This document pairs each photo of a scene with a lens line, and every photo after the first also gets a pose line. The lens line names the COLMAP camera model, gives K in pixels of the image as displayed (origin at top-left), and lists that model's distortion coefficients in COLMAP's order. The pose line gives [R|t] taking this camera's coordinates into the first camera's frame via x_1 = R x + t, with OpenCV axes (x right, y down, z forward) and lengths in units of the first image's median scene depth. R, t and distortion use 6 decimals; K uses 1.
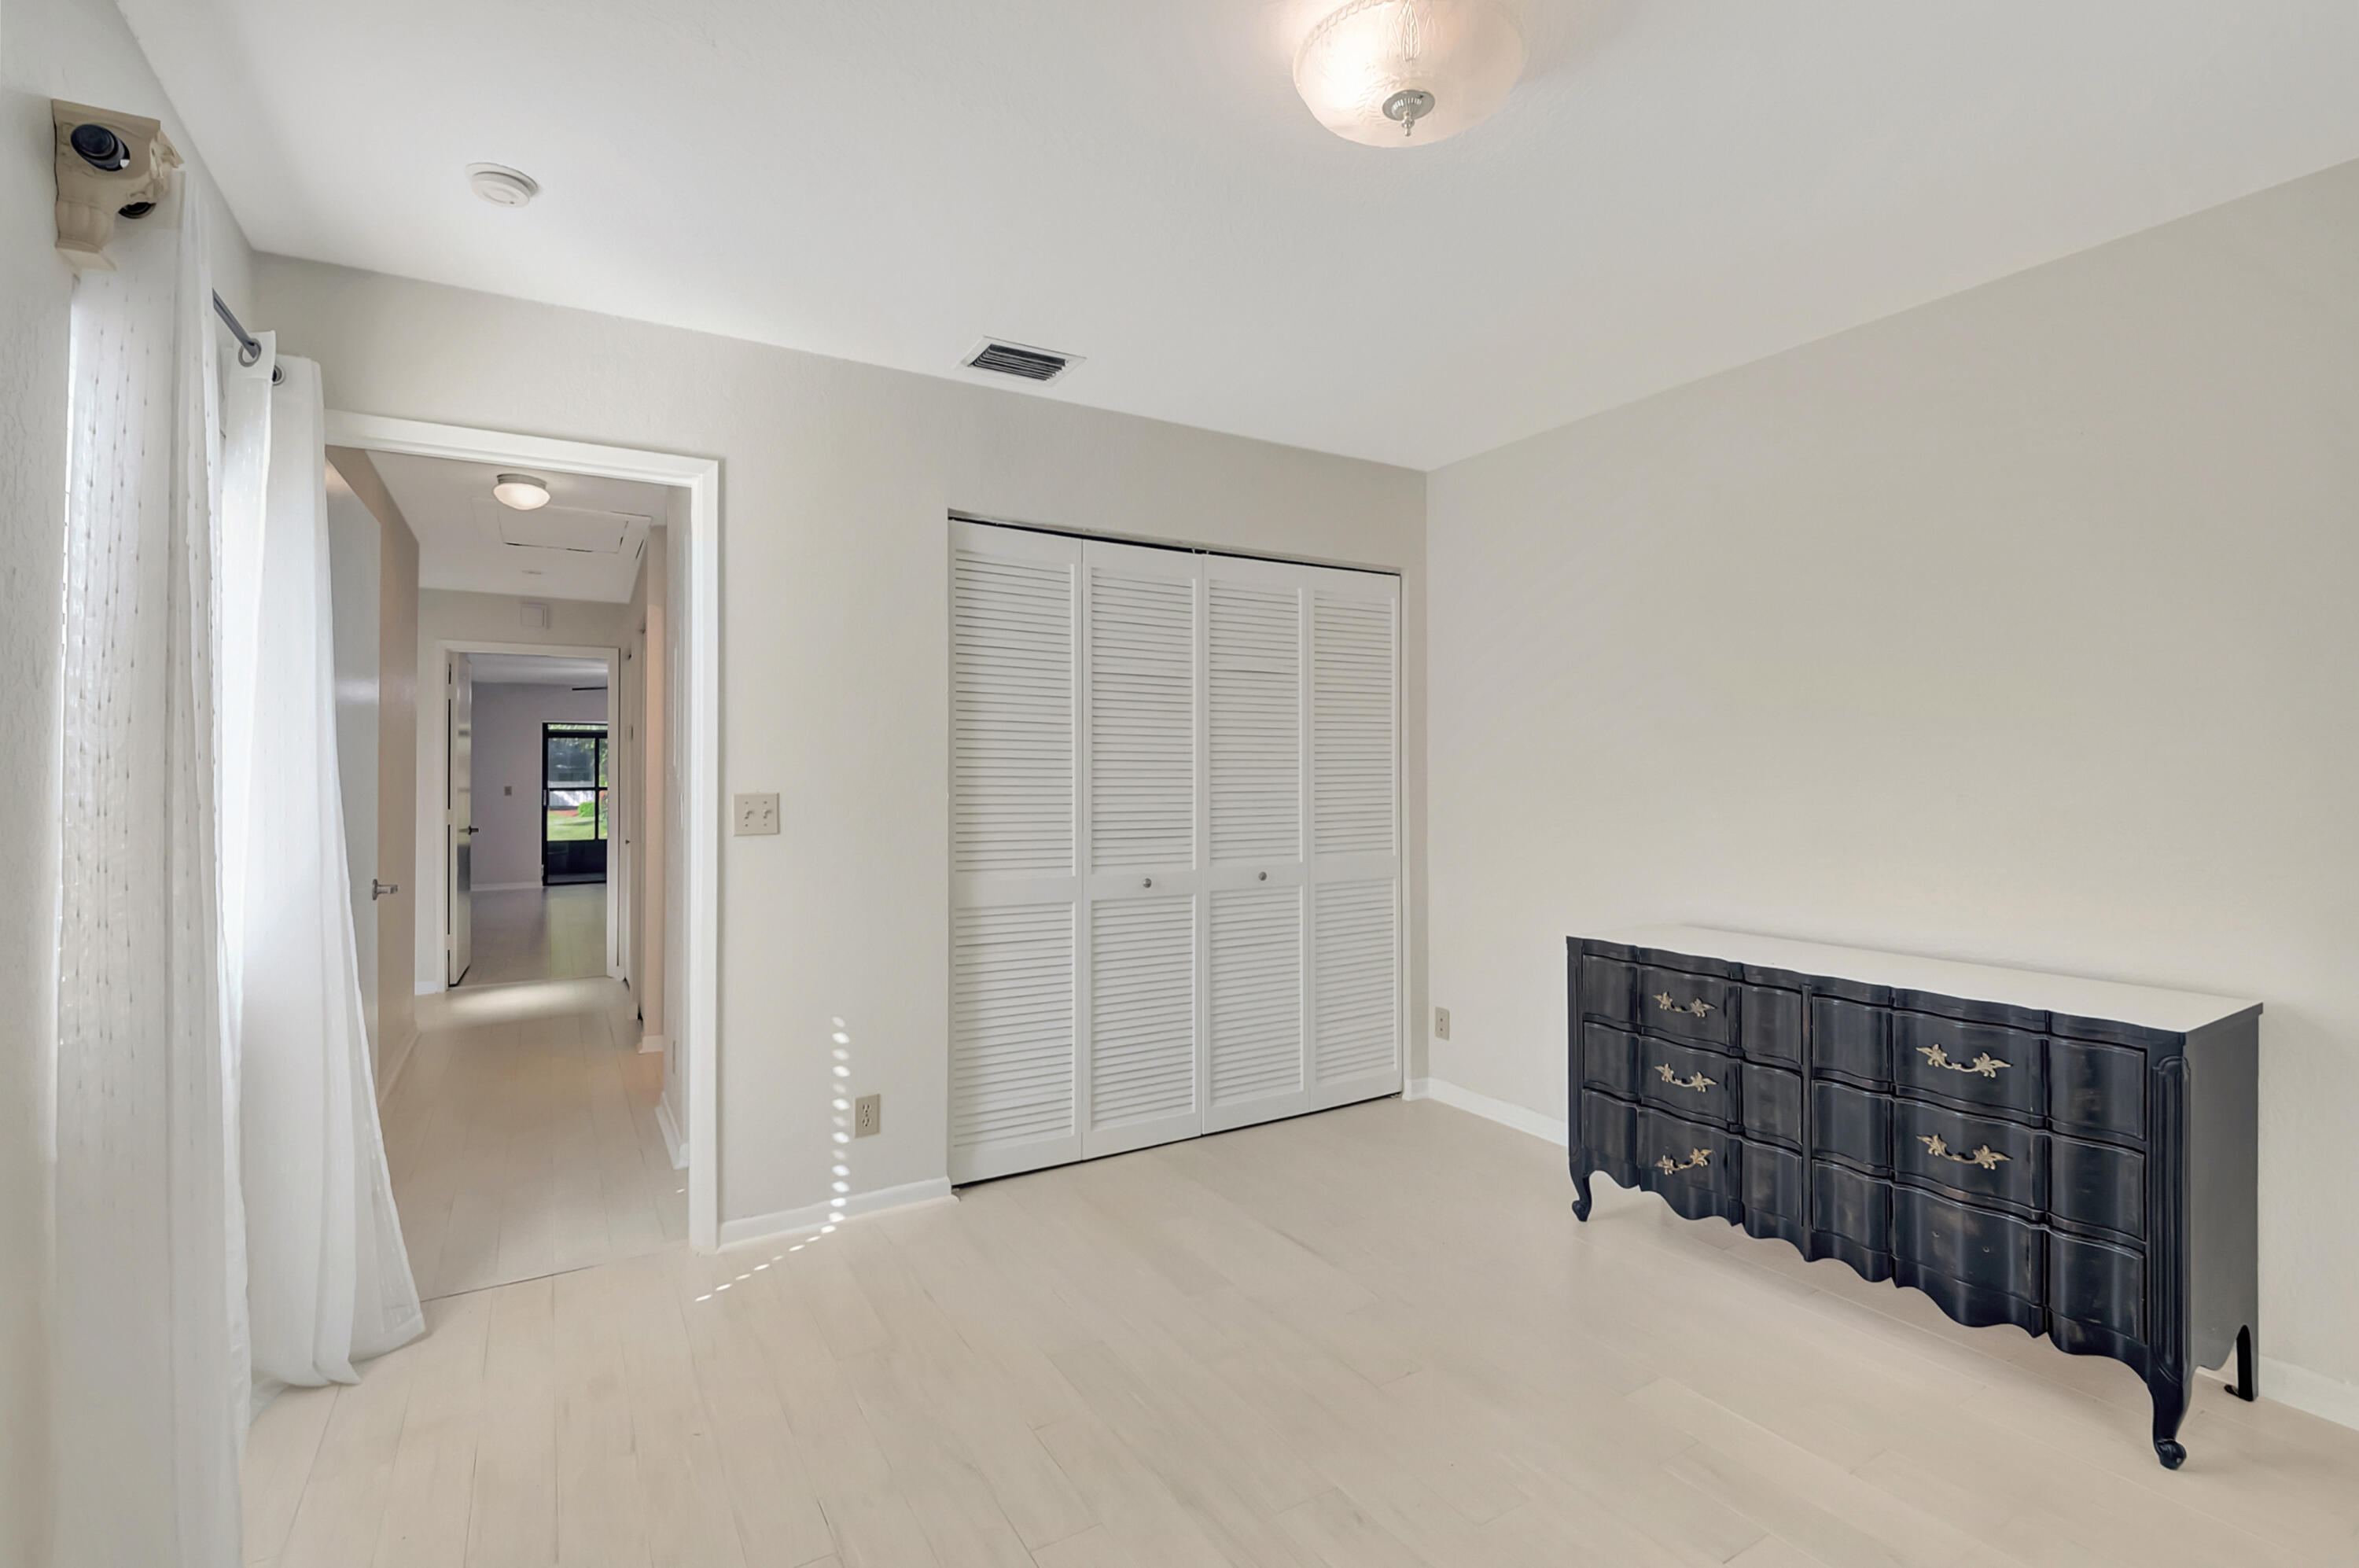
lens RADIAL K [[1042.3, 0, 1178.4], [0, 1042.3, 777.4], [0, 0, 1]] dist [-0.002450, -0.012819]
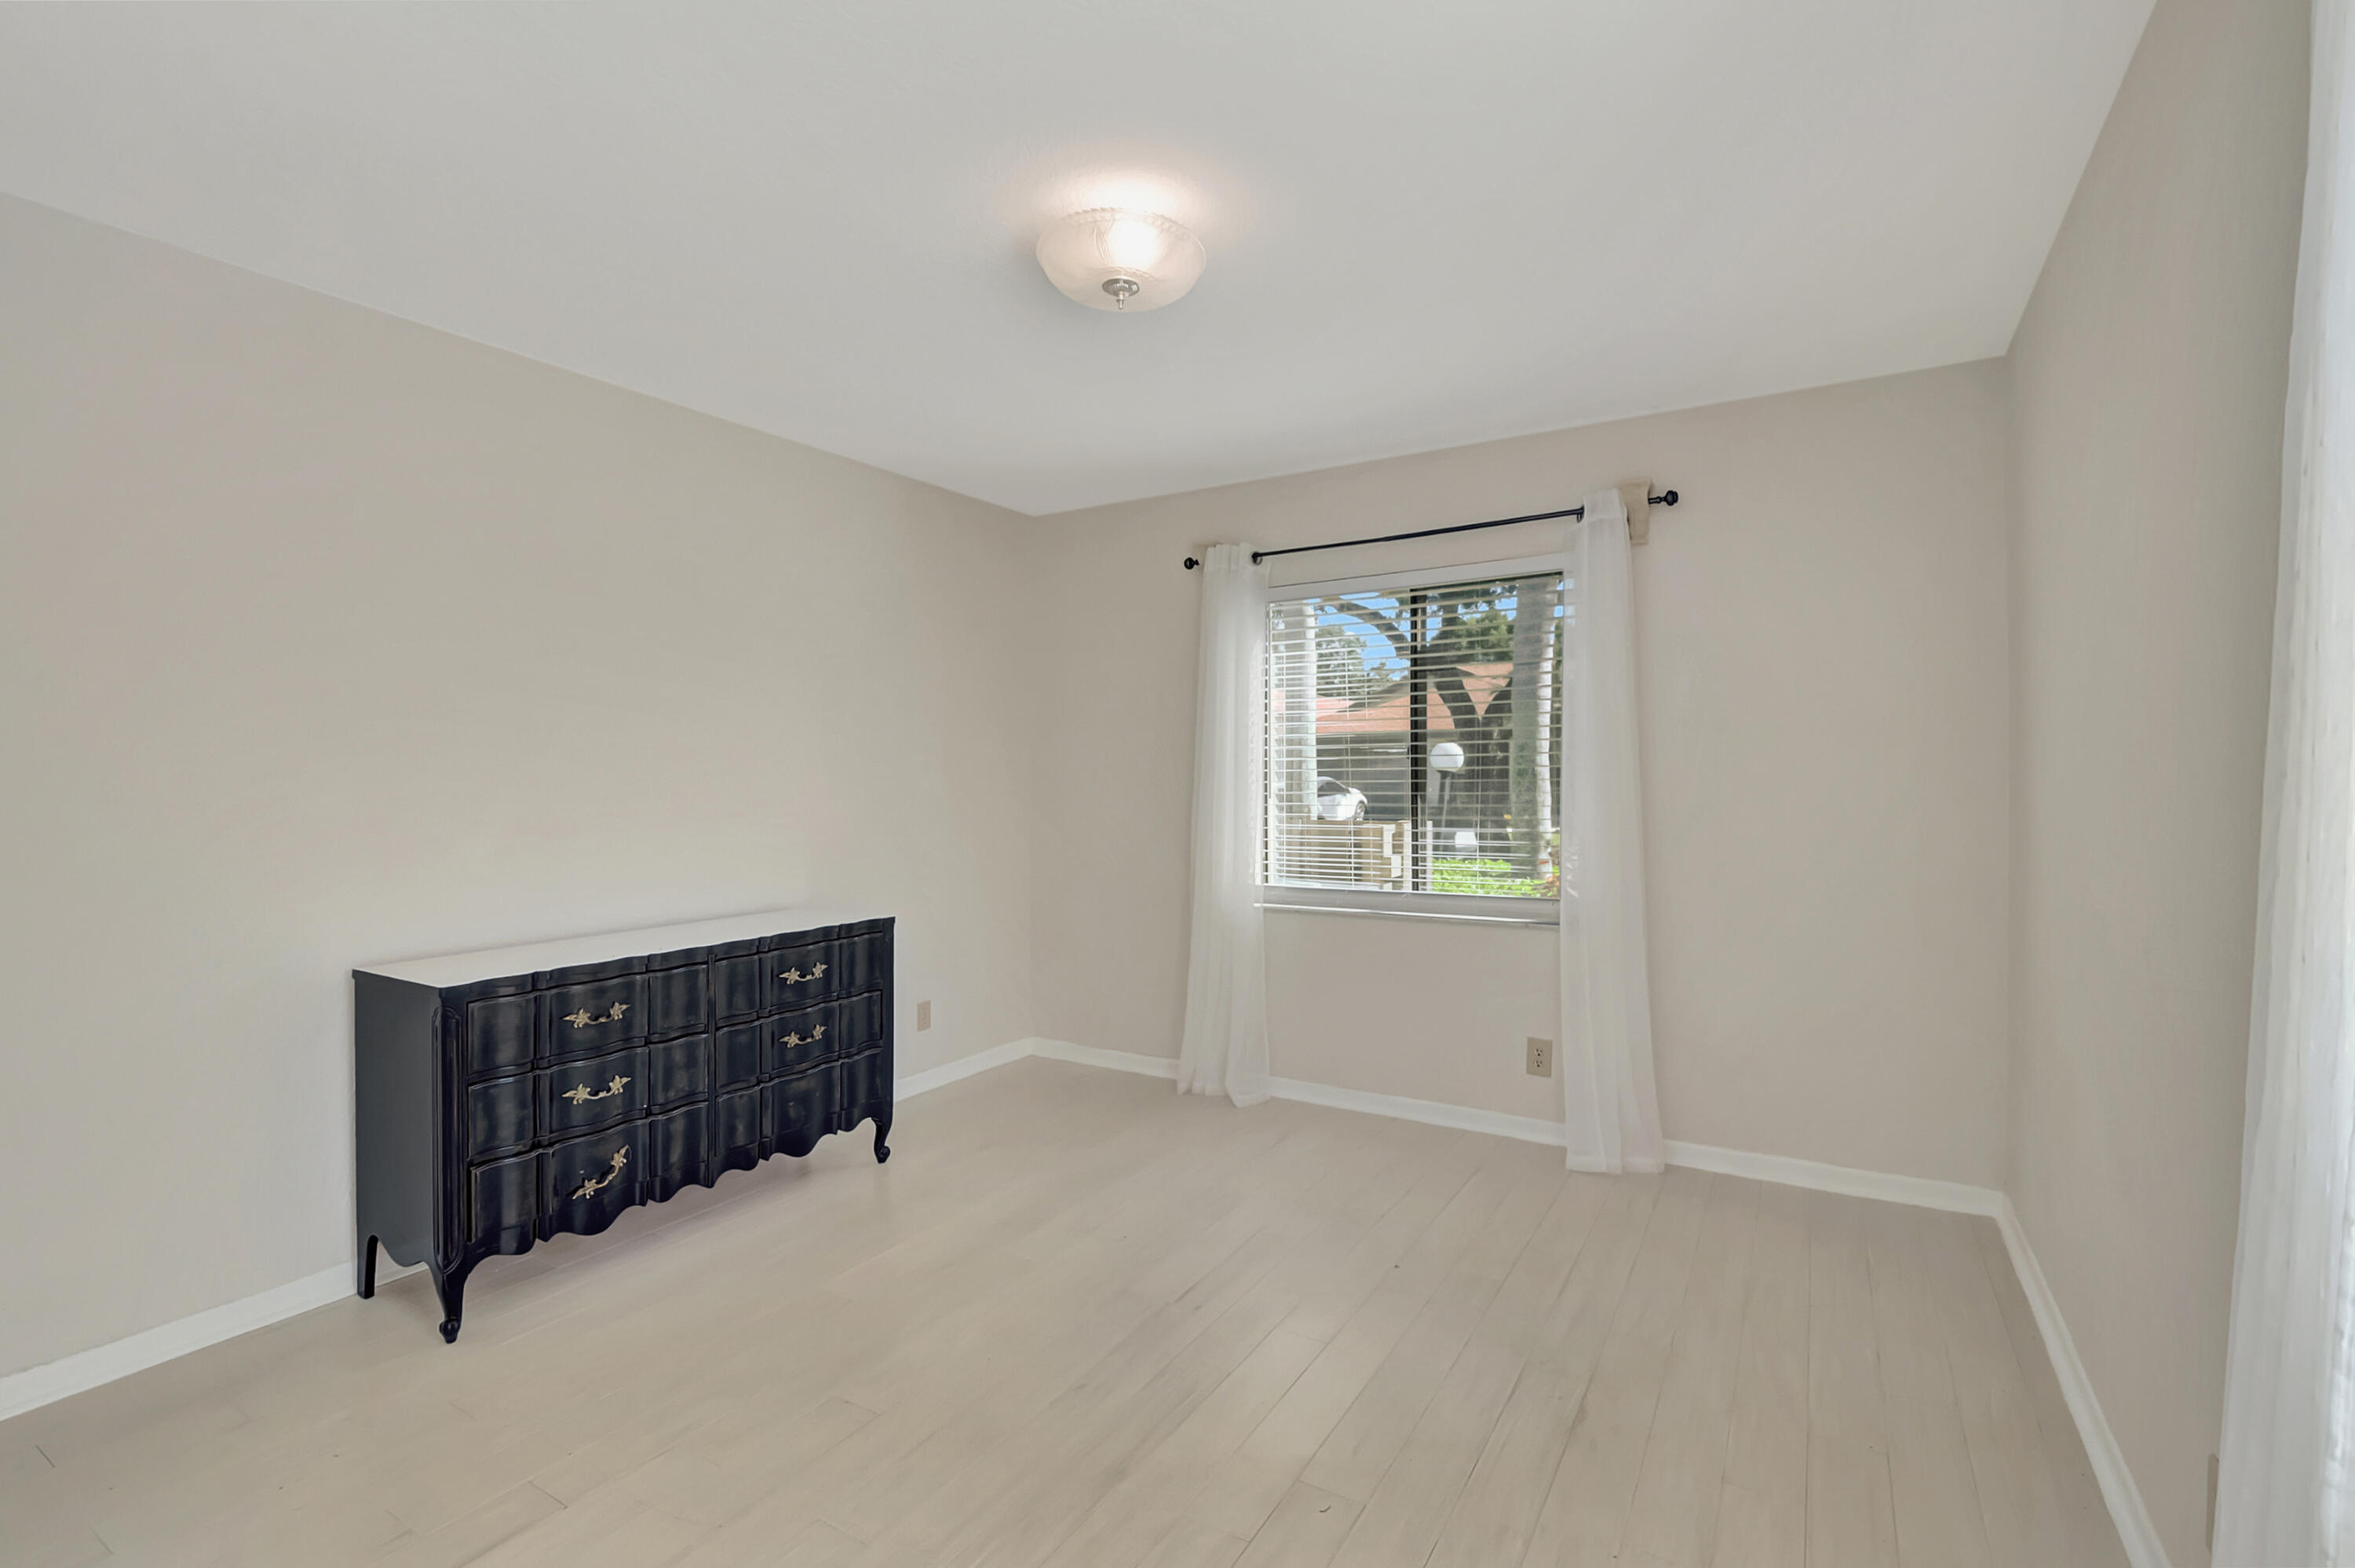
lens RADIAL K [[1040.4, 0, 1176.4], [0, 1040.4, 777.4], [0, 0, 1]] dist [-0.002450, -0.012819]
pose [[-0.454199, -0.011014, 0.890832, -0.627975], [0.000968, 0.999917, 0.012856, -0.014686], [-0.890900, 0.006702, -0.454151, 0.973353]]
